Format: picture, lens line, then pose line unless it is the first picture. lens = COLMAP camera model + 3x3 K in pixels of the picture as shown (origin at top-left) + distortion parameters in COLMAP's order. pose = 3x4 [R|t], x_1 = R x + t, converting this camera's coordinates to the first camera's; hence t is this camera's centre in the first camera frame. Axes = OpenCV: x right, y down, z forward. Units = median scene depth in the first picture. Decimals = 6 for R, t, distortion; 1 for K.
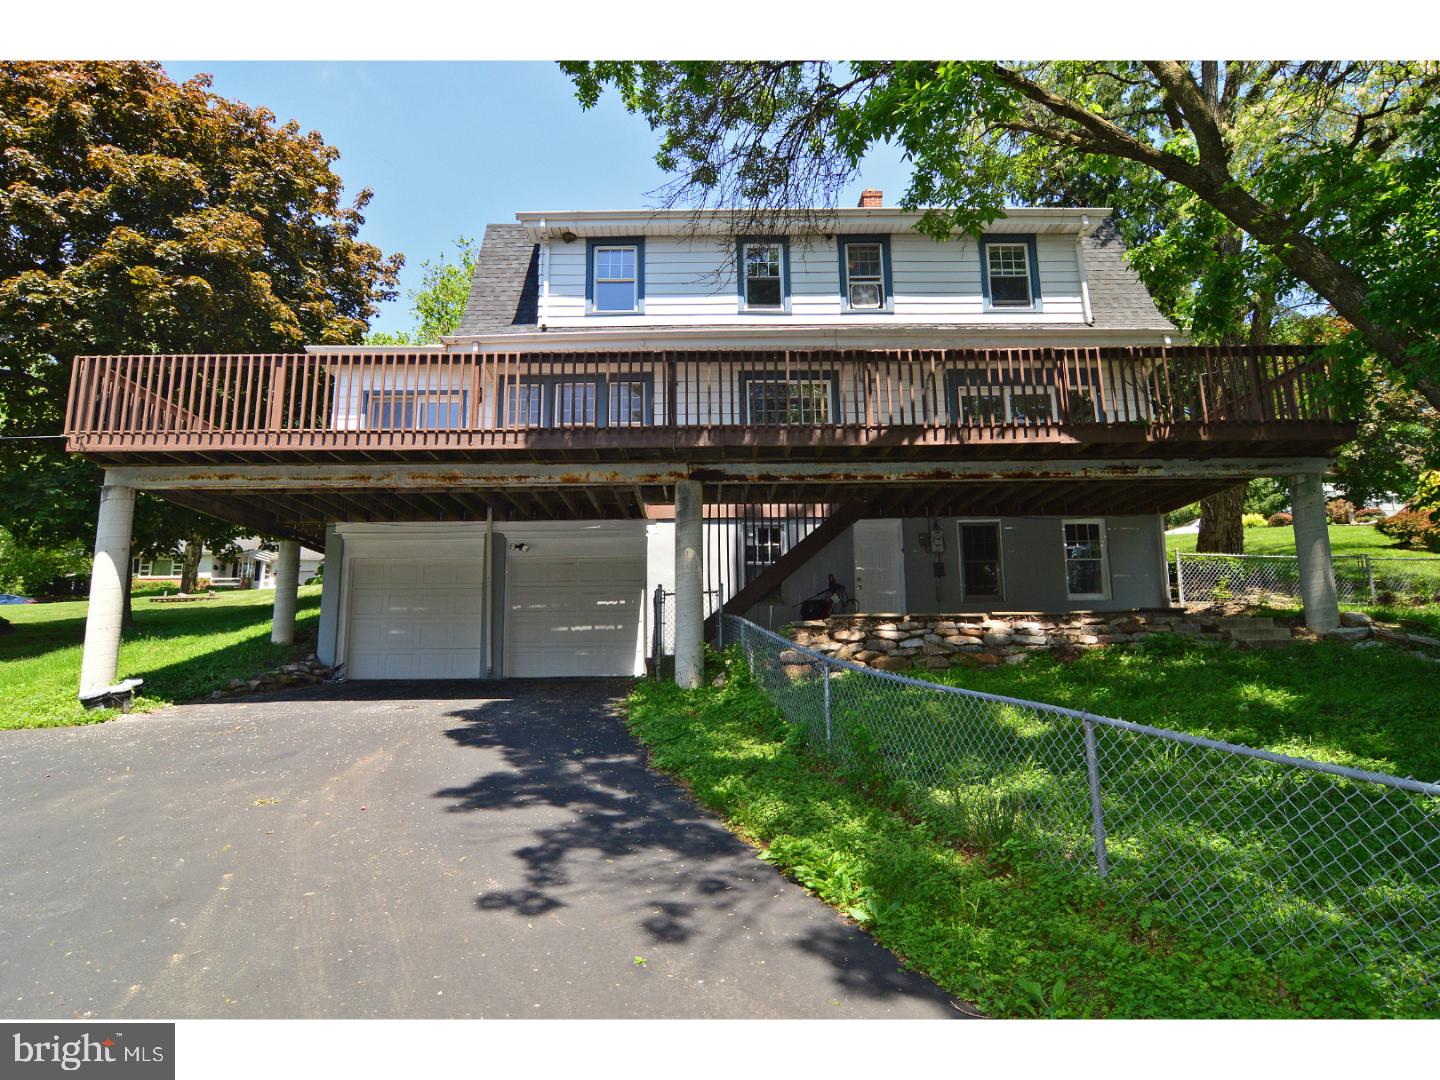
lens RADIAL K [[799.7, 0, 714.8], [0, 799.7, 544.2], [0, 0, 1]] dist [0.002390, -0.021053]
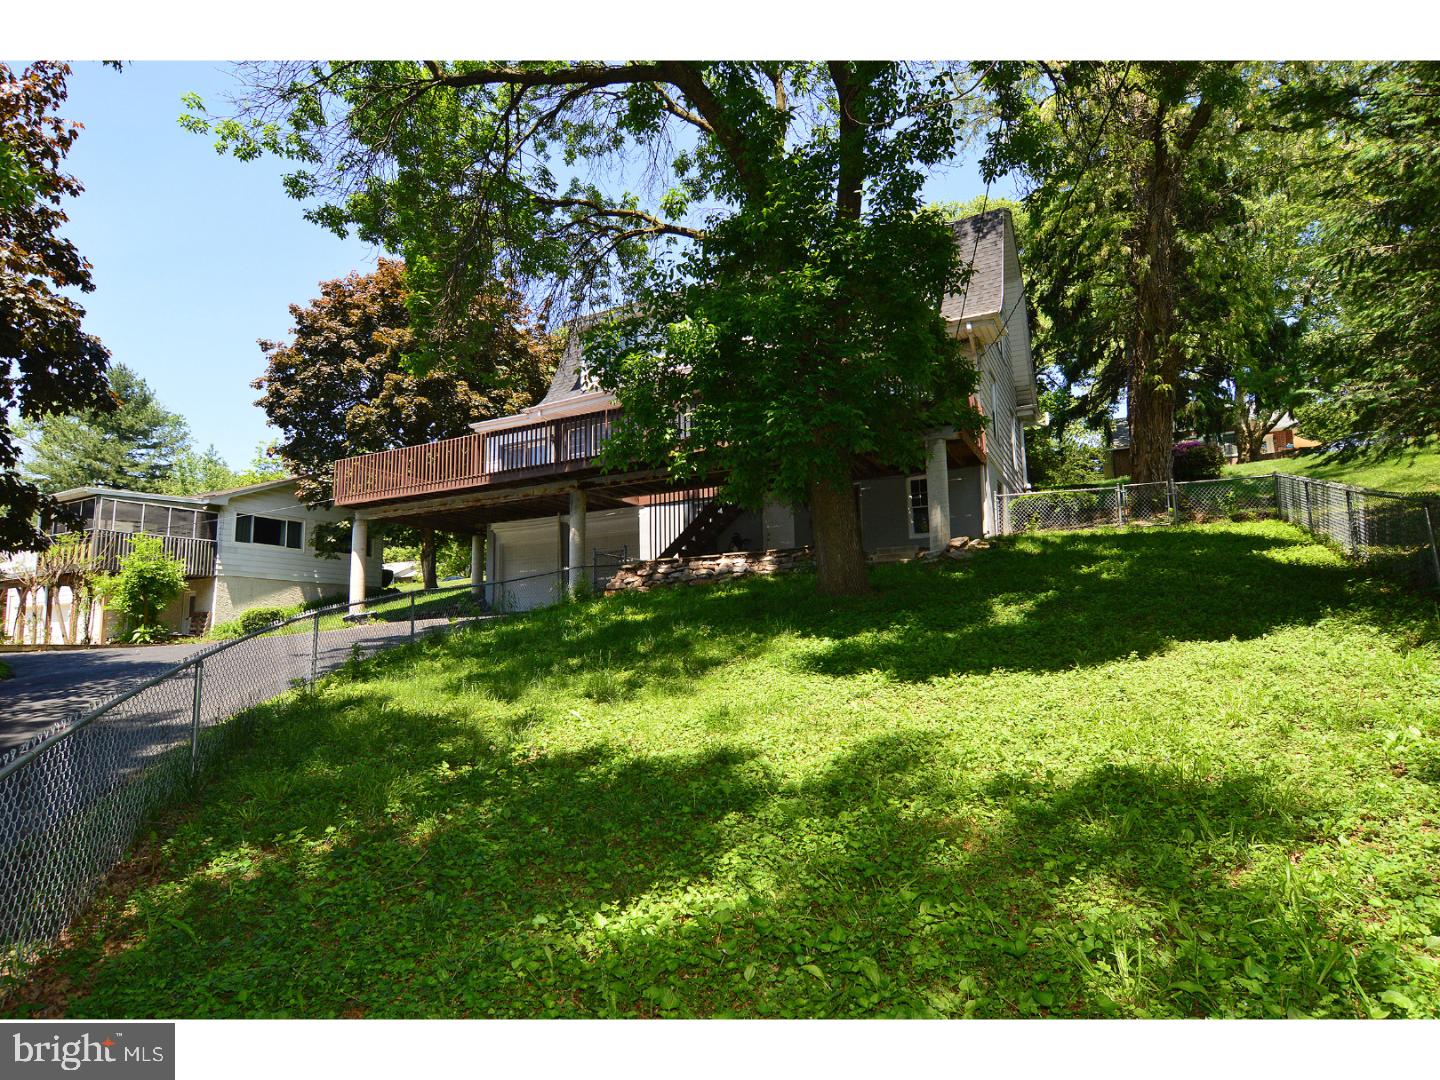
lens RADIAL K [[739.6, 0, 717.4], [0, 739.6, 557.7], [0, 0, 1]] dist [-0.013994, -0.000692]
pose [[0.887690, -0.056367, -0.456979, 0.721551], [0.088939, 0.994778, 0.050061, 0.011310], [0.451771, -0.085082, 0.888068, -0.233396]]
